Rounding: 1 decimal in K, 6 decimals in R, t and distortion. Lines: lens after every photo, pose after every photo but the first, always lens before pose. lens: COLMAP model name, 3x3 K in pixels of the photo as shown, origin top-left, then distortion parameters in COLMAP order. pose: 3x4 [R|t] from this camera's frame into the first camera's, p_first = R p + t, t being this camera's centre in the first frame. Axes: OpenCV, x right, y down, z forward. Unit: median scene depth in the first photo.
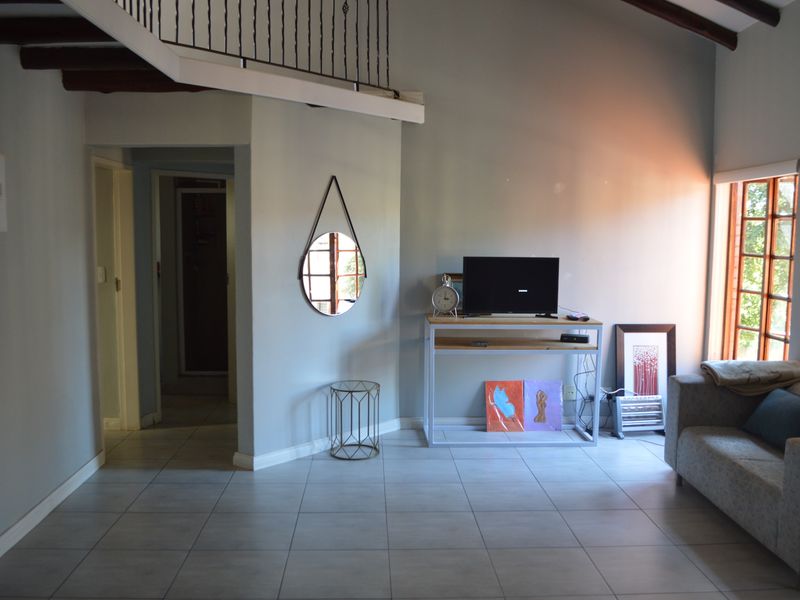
lens RADIAL K [[728.9, 0, 399.8], [0, 728.9, 311.6], [0, 0, 1]] dist [-0.075890, 0.000000]
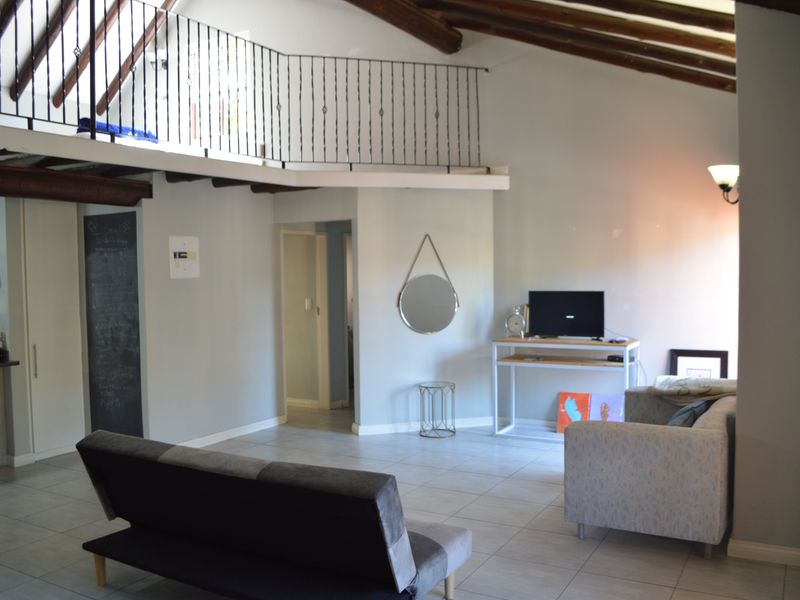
lens RADIAL K [[728.9, 0, 398.3], [0, 728.9, 303.1], [0, 0, 1]] dist [-0.075890, 0.000000]
pose [[0.846090, 0.000844, -0.533040, 0.571497], [-0.036978, 0.997683, -0.057115, 0.027466], [0.531756, 0.068035, 0.844160, -0.200108]]
